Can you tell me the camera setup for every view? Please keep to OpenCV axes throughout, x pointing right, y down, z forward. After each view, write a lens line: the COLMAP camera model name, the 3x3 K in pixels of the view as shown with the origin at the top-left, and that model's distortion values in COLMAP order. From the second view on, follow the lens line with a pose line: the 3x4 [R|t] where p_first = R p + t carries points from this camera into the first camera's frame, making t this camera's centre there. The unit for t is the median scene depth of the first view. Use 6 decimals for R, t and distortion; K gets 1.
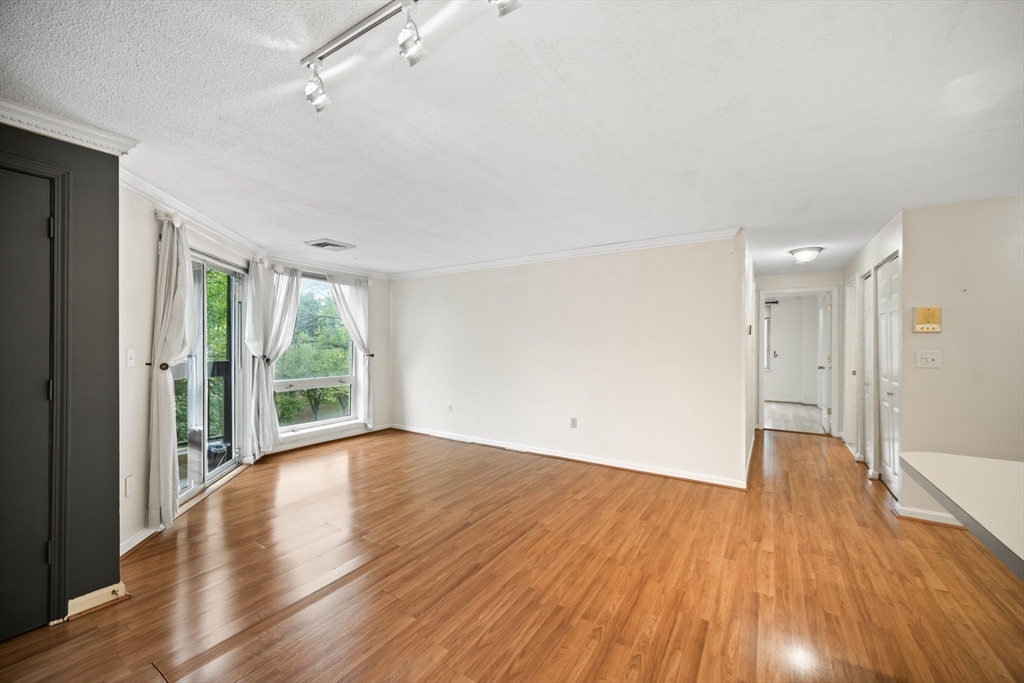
lens RADIAL K [[405.8, 0, 507.0], [0, 405.8, 343.0], [0, 0, 1]] dist [-0.004016, -0.000132]
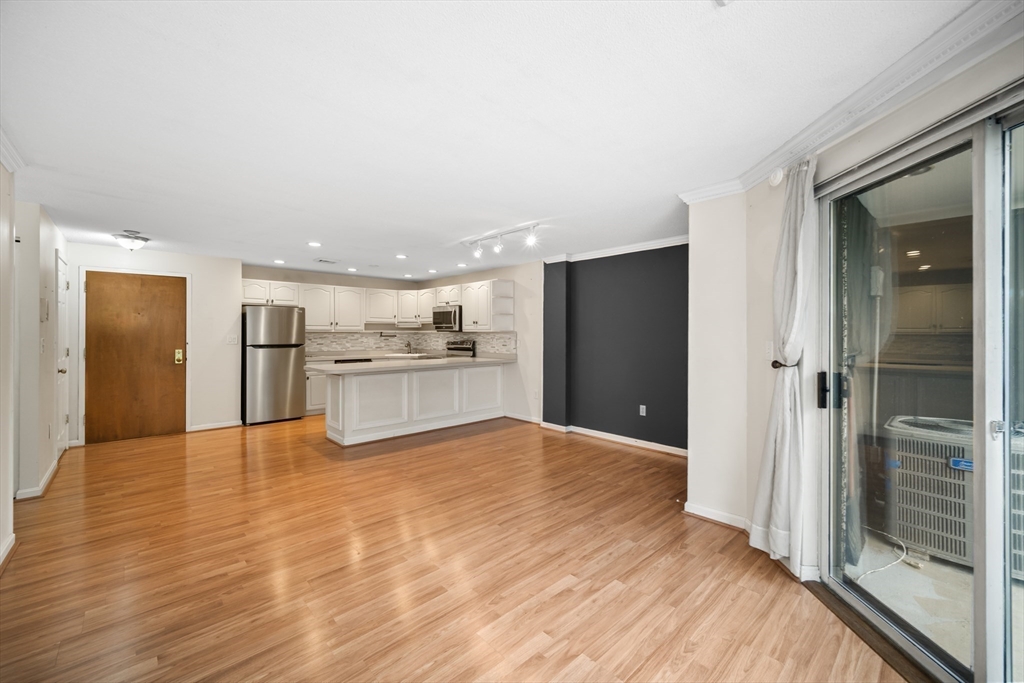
lens RADIAL K [[412.8, 0, 516.3], [0, 412.8, 329.1], [0, 0, 1]] dist [0.000250, -0.000012]
pose [[-0.971692, -0.001191, 0.236249, -0.516435], [-0.002602, 0.999981, -0.005661, -0.005599], [-0.236238, -0.006116, -0.971676, 1.863052]]
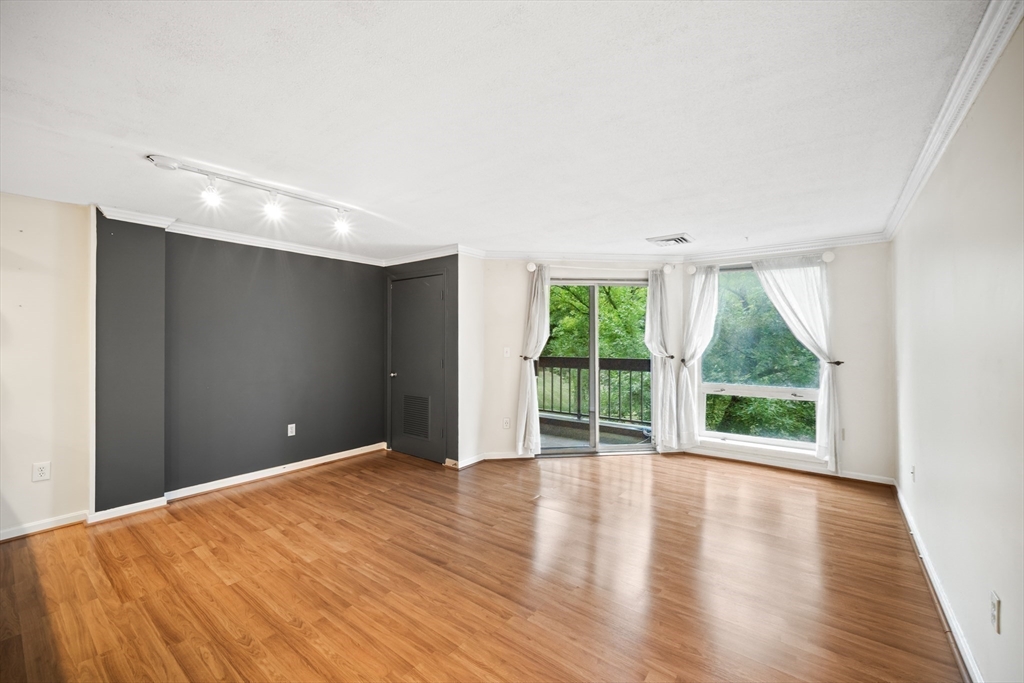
lens RADIAL K [[412.8, 0, 514.0], [0, 412.8, 338.3], [0, 0, 1]] dist [0.000250, -0.000012]
pose [[-0.081501, -0.006397, -0.996653, 0.796192], [-0.001997, 0.999978, -0.006255, -0.011403], [0.996671, 0.001480, -0.081512, 1.049879]]
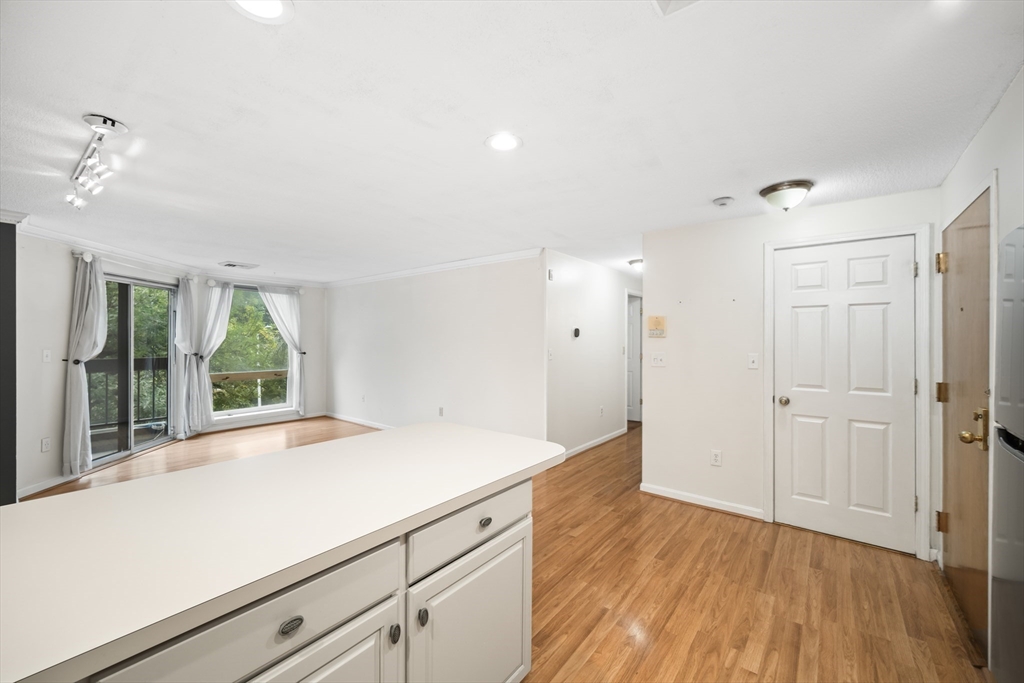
lens RADIAL K [[412.8, 0, 508.2], [0, 412.8, 338.4], [0, 0, 1]] dist [0.000250, -0.000012]
pose [[0.995241, 0.000142, -0.097446, 0.750323], [-0.000292, 0.999999, -0.001527, -0.020666], [0.097445, 0.001548, 0.995240, -0.267612]]
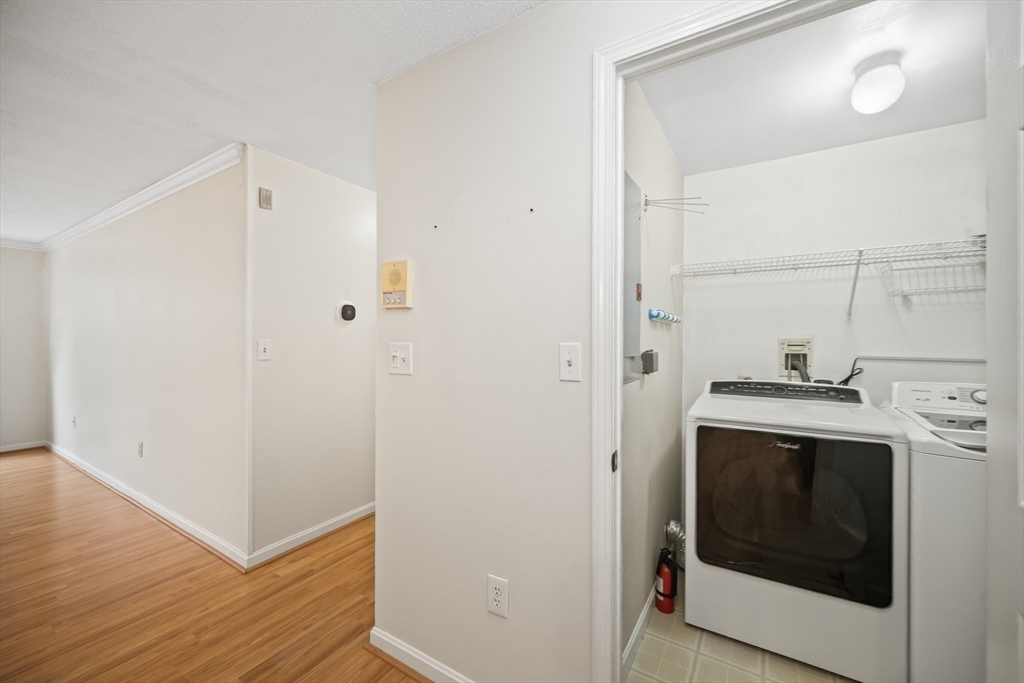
lens RADIAL K [[412.8, 0, 507.5], [0, 412.8, 339.5], [0, 0, 1]] dist [0.000250, -0.000012]
pose [[0.999996, -0.000958, 0.002619, 1.238963], [0.000949, 0.999993, 0.003577, 0.014225], [-0.002622, -0.003575, 0.999990, 0.478515]]
